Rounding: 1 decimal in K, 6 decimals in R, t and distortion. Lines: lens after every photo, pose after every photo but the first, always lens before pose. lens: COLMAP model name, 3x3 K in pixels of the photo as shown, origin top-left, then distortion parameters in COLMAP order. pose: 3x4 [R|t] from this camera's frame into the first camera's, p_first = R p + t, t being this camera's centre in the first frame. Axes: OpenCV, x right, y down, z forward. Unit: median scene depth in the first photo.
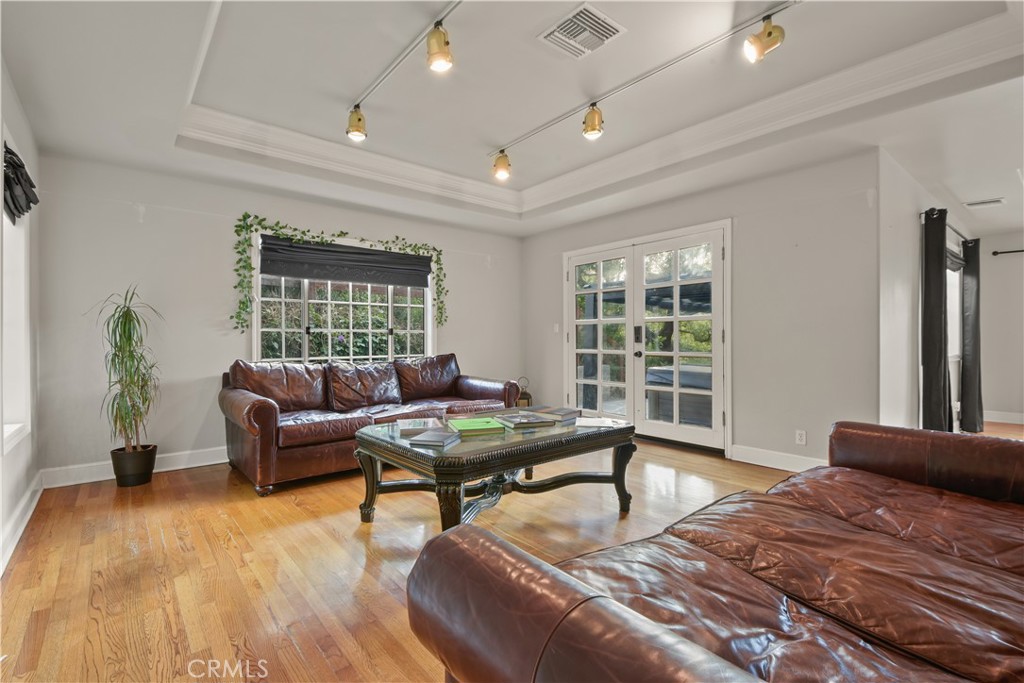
lens RADIAL K [[464.2, 0, 515.8], [0, 464.2, 341.7], [0, 0, 1]] dist [0.000135, -0.000368]
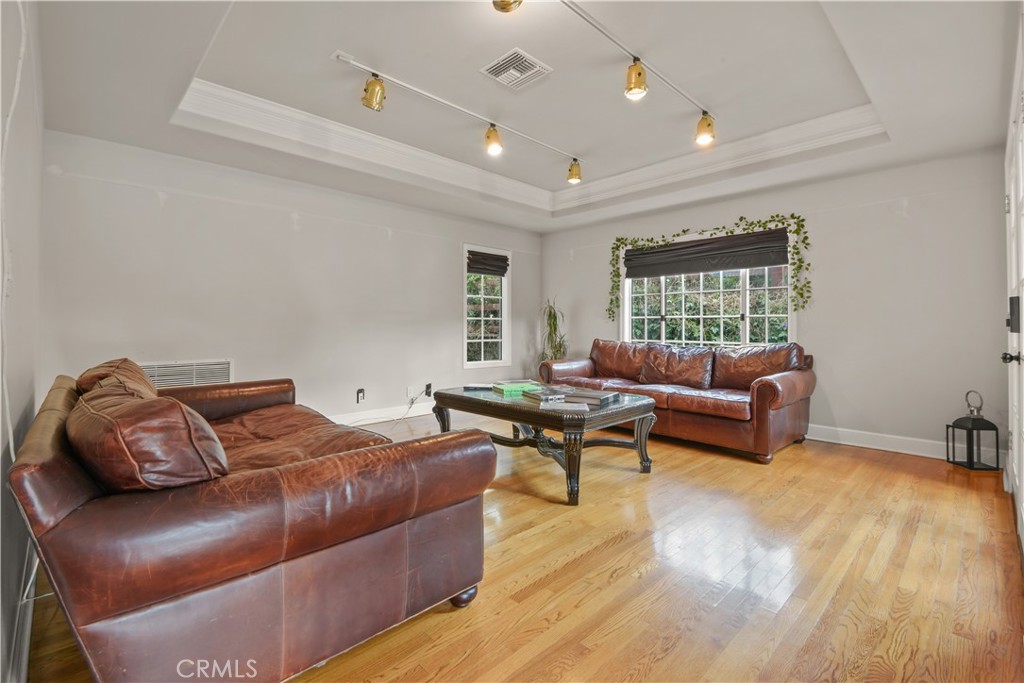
lens RADIAL K [[464.2, 0, 516.2], [0, 464.2, 331.2], [0, 0, 1]] dist [0.000135, -0.000368]
pose [[0.111167, 0.002069, -0.993800, 0.719600], [0.002845, 0.999993, 0.002400, 0.005560], [0.993798, -0.003095, 0.111160, 0.479196]]
